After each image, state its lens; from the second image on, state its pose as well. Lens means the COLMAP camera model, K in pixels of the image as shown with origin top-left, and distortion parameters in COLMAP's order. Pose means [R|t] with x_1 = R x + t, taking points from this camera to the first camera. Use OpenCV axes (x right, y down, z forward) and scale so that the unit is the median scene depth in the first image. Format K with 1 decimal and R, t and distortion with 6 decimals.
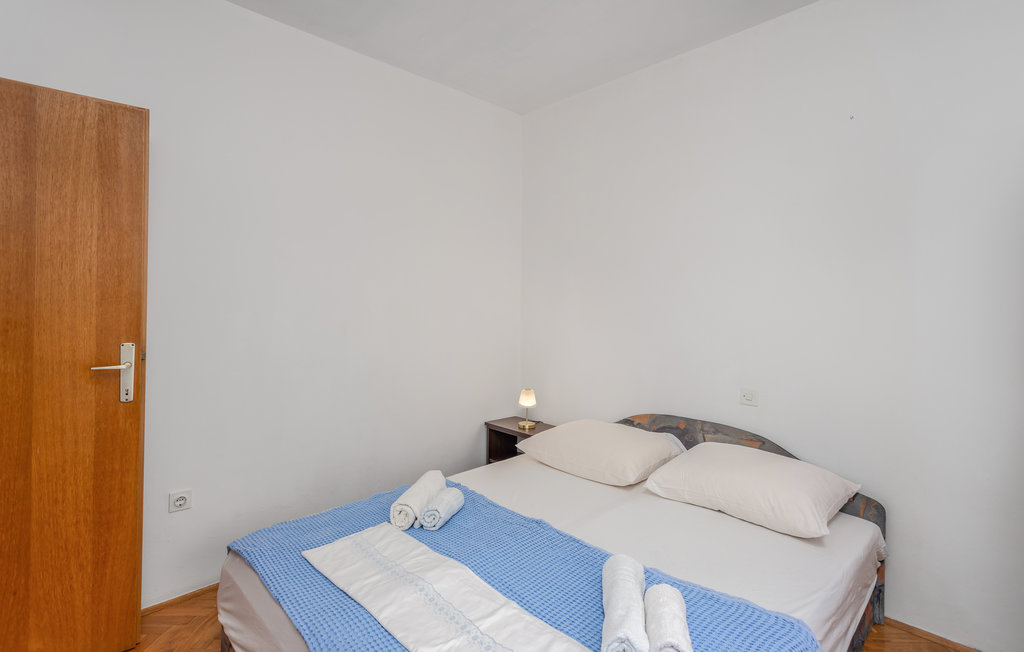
lens RADIAL K [[488.4, 0, 509.3], [0, 488.4, 295.5], [0, 0, 1]] dist [0.001250, 0.000716]
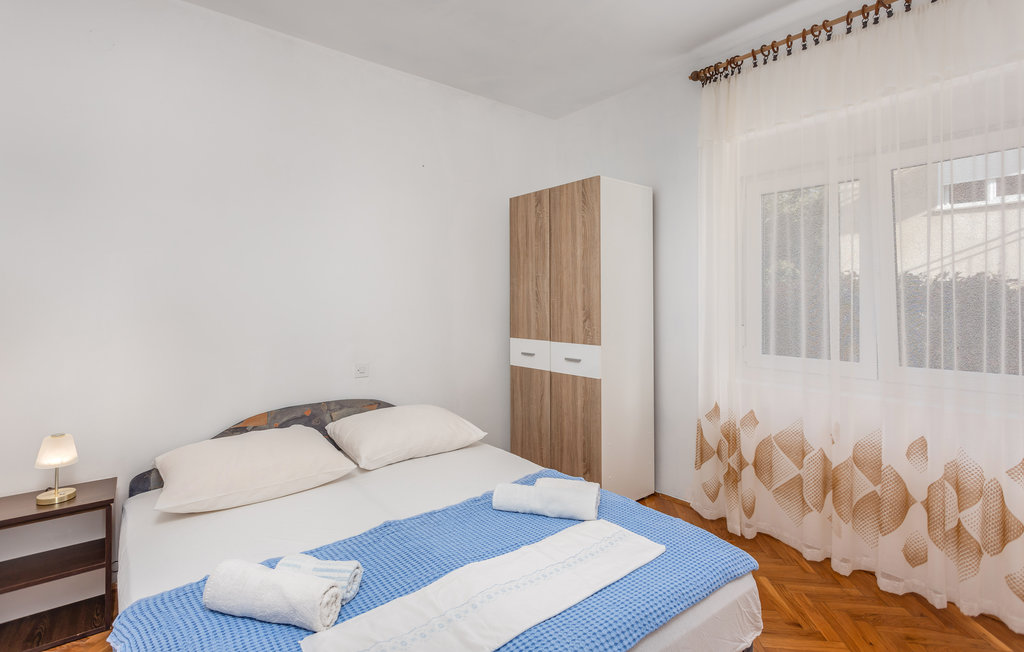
lens RADIAL K [[488.4, 0, 509.3], [0, 488.4, 295.5], [0, 0, 1]] dist [0.001250, 0.000716]
pose [[0.096575, 0.004117, 0.995317, -0.618925], [-0.019130, 0.999814, -0.002280, 0.021845], [-0.995142, -0.018820, 0.096636, 0.510849]]
